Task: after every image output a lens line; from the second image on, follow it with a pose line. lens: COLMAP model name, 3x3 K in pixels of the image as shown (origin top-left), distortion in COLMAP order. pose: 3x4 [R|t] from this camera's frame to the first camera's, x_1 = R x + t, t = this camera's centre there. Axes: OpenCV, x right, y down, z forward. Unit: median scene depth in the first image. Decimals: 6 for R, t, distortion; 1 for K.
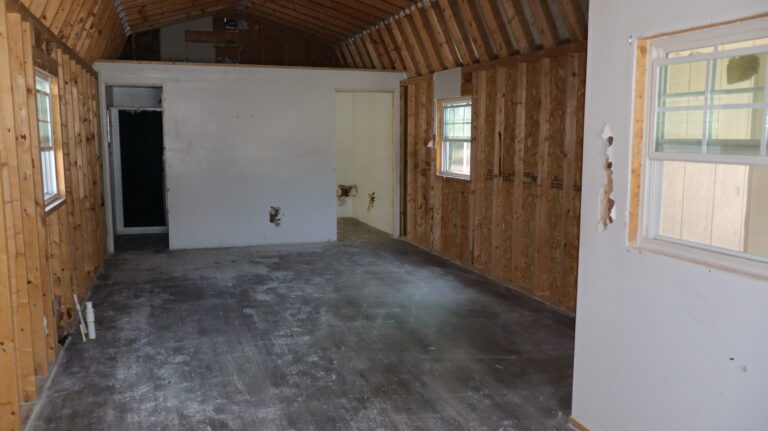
lens RADIAL K [[638.9, 0, 382.0], [0, 638.9, 216.0], [0, 0, 1]] dist [-0.007496, 0.006823]
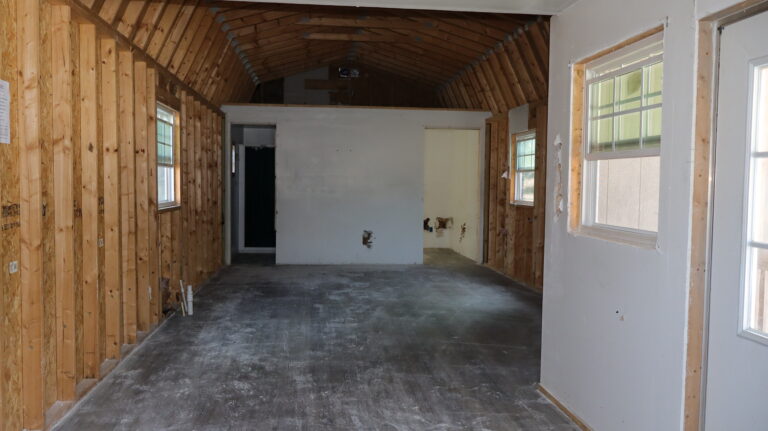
lens RADIAL K [[638.9, 0, 381.6], [0, 638.9, 216.2], [0, 0, 1]] dist [-0.007496, 0.006823]
pose [[0.975604, 0.022329, -0.218399, 0.169658], [-0.038899, 0.996655, -0.071869, 0.067093], [0.216063, 0.078612, 0.973210, -0.147556]]
